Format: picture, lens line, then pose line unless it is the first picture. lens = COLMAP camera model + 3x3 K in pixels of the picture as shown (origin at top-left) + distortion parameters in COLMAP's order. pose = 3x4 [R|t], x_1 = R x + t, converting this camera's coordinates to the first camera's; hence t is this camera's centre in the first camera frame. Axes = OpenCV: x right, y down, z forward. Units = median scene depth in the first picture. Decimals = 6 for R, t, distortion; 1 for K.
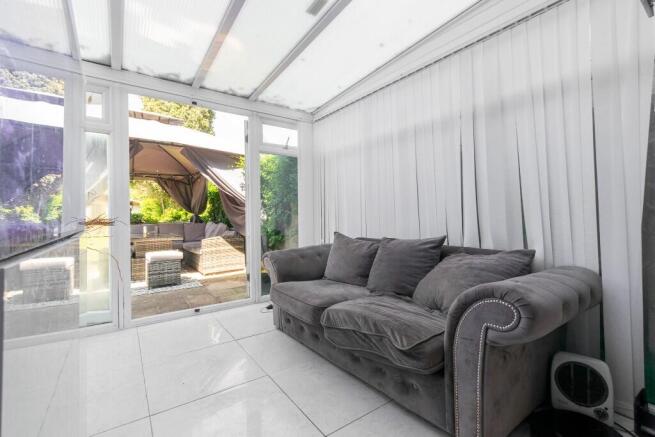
lens RADIAL K [[284.5, 0, 331.5], [0, 284.5, 217.4], [0, 0, 1]] dist [0.000881, 0.000157]
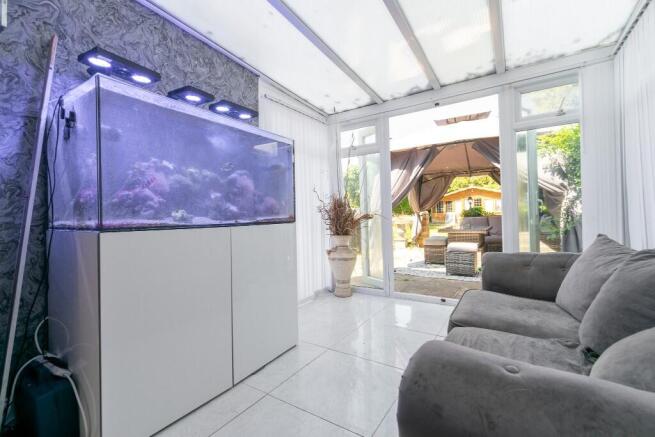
lens RADIAL K [[284.5, 0, 331.8], [0, 284.5, 218.1], [0, 0, 1]] dist [0.000881, 0.000157]
pose [[0.371268, 0.010654, -0.928465, 0.339196], [0.017638, 0.999673, 0.018524, -0.005209], [0.928358, -0.023254, 0.370959, 0.222160]]
